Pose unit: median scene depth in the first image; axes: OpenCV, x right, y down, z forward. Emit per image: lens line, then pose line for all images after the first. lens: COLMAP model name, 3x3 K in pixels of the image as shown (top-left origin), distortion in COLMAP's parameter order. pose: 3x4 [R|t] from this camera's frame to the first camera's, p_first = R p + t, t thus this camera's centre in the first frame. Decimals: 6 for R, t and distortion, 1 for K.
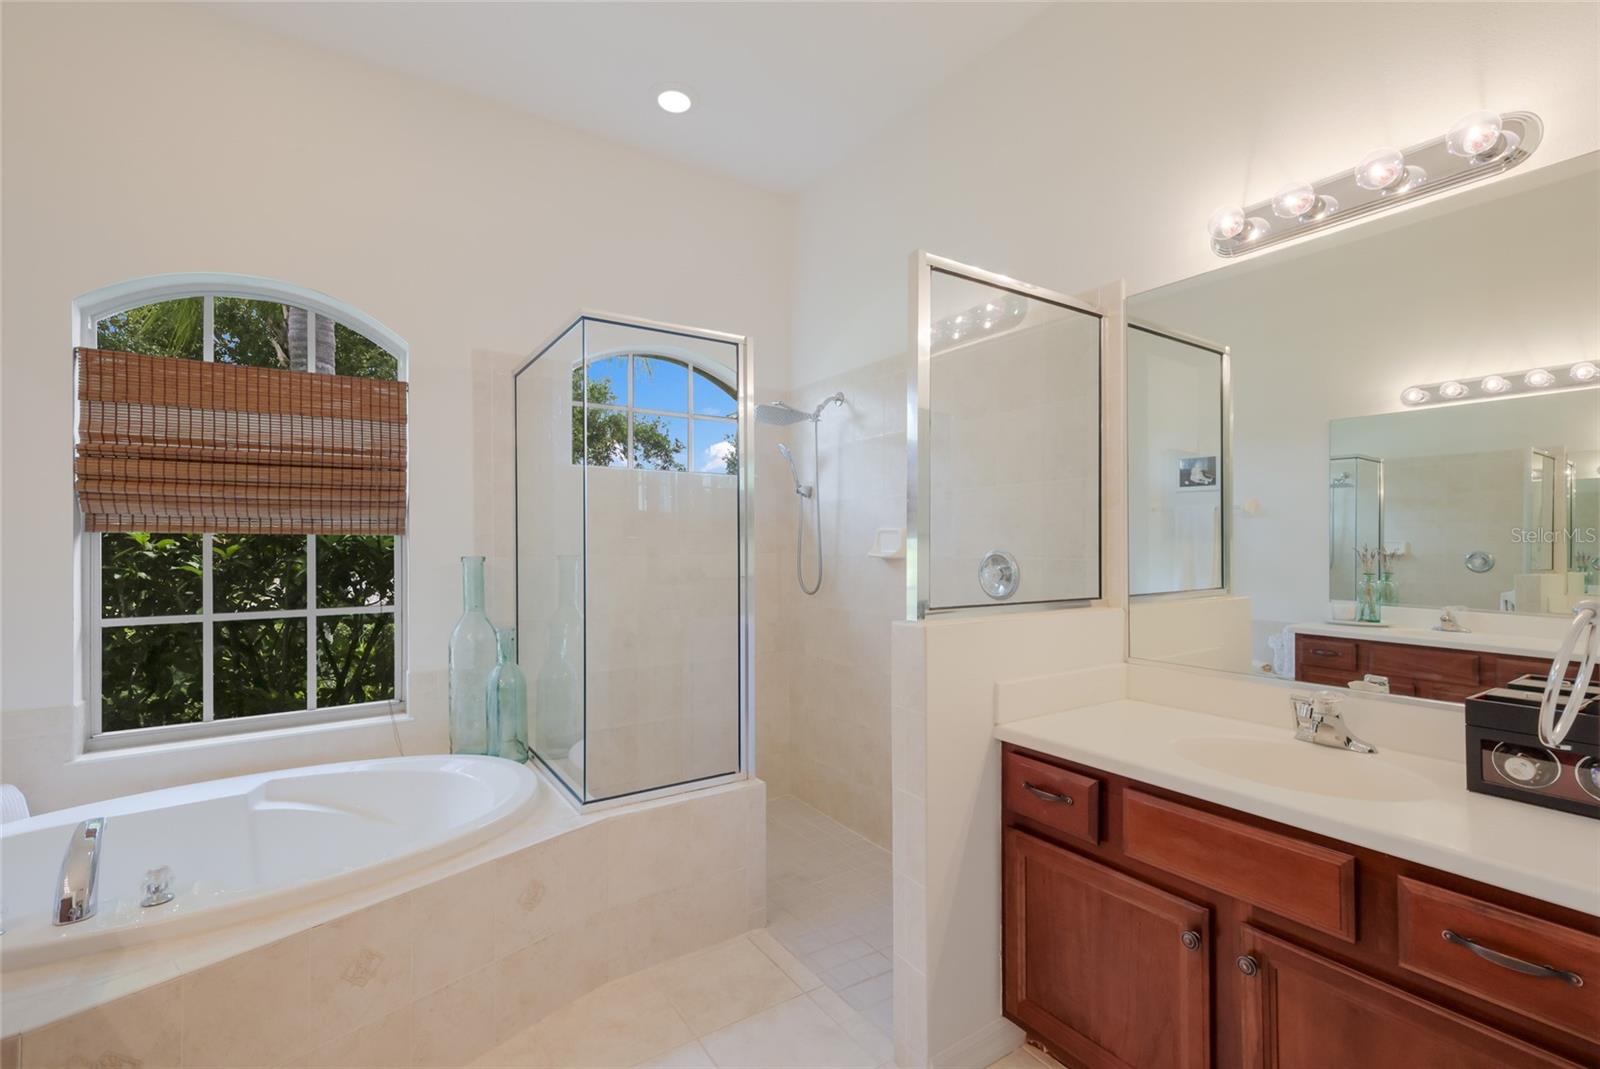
lens RADIAL K [[710.7, 0, 807.8], [0, 710.7, 537.4], [0, 0, 1]] dist [0.013556, 0.000584]
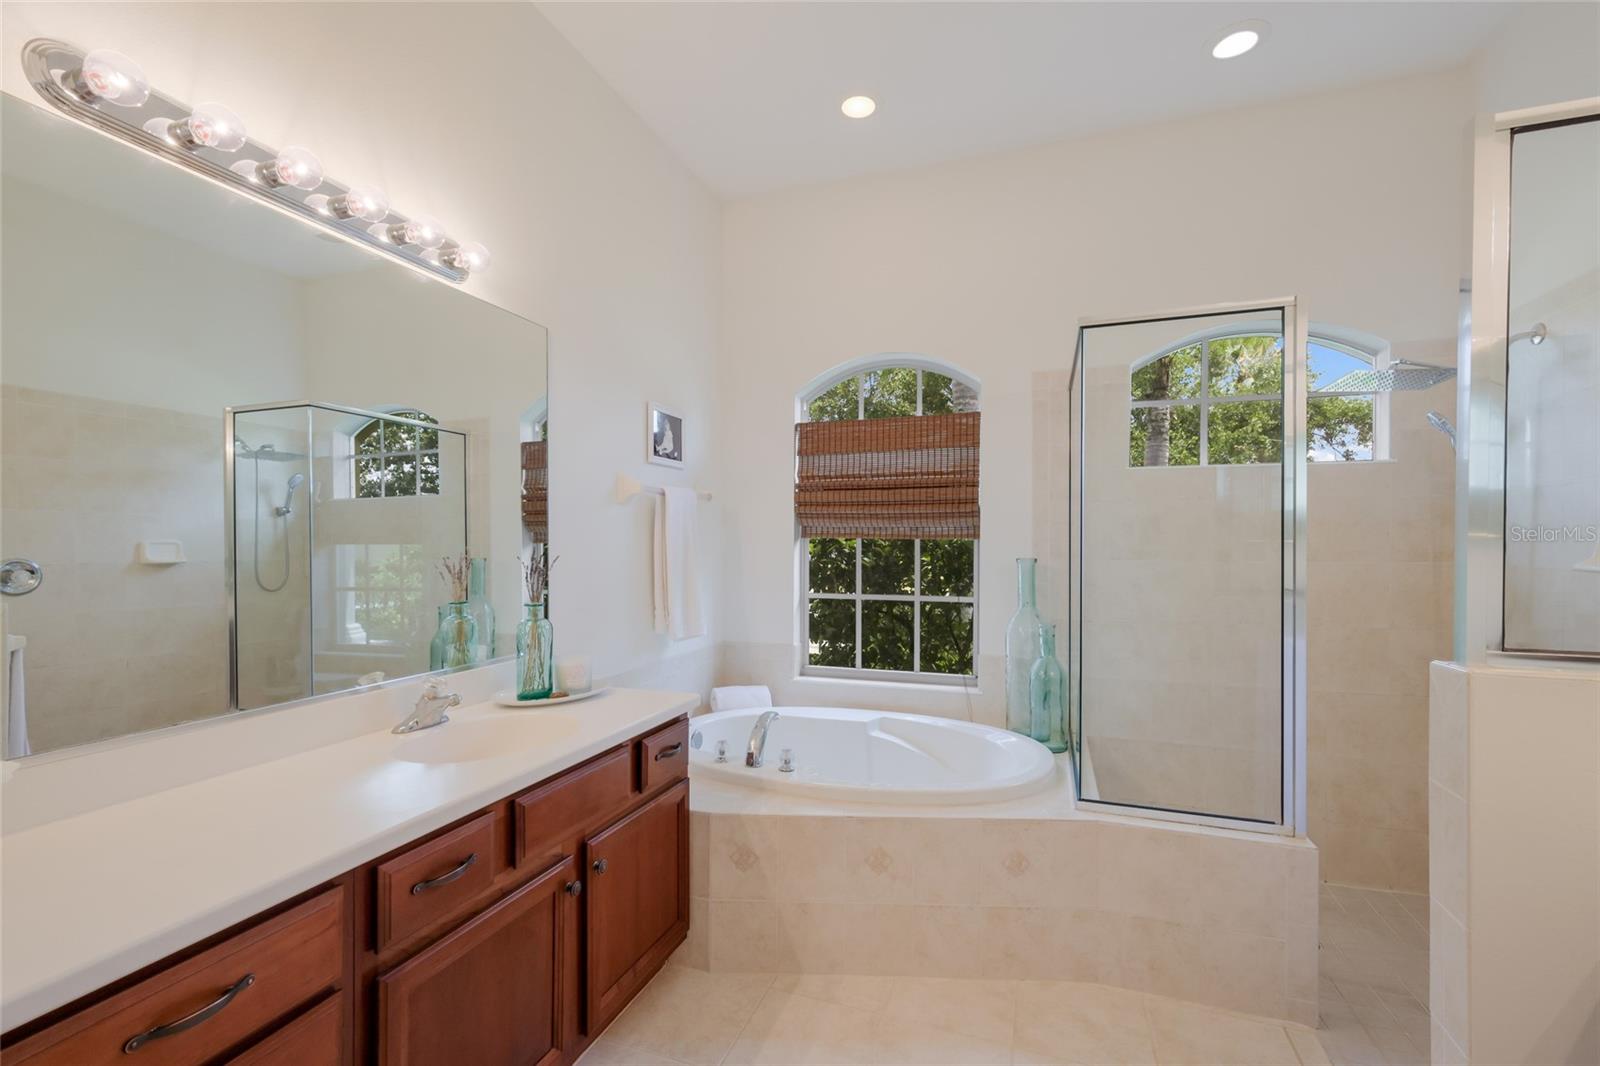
lens RADIAL K [[710.7, 0, 807.5], [0, 710.7, 541.1], [0, 0, 1]] dist [0.013556, 0.000584]
pose [[0.598073, -0.000634, -0.801442, 0.247612], [0.000919, 1.000000, -0.000105, -0.000350], [0.801441, -0.000674, 0.598073, 0.061083]]
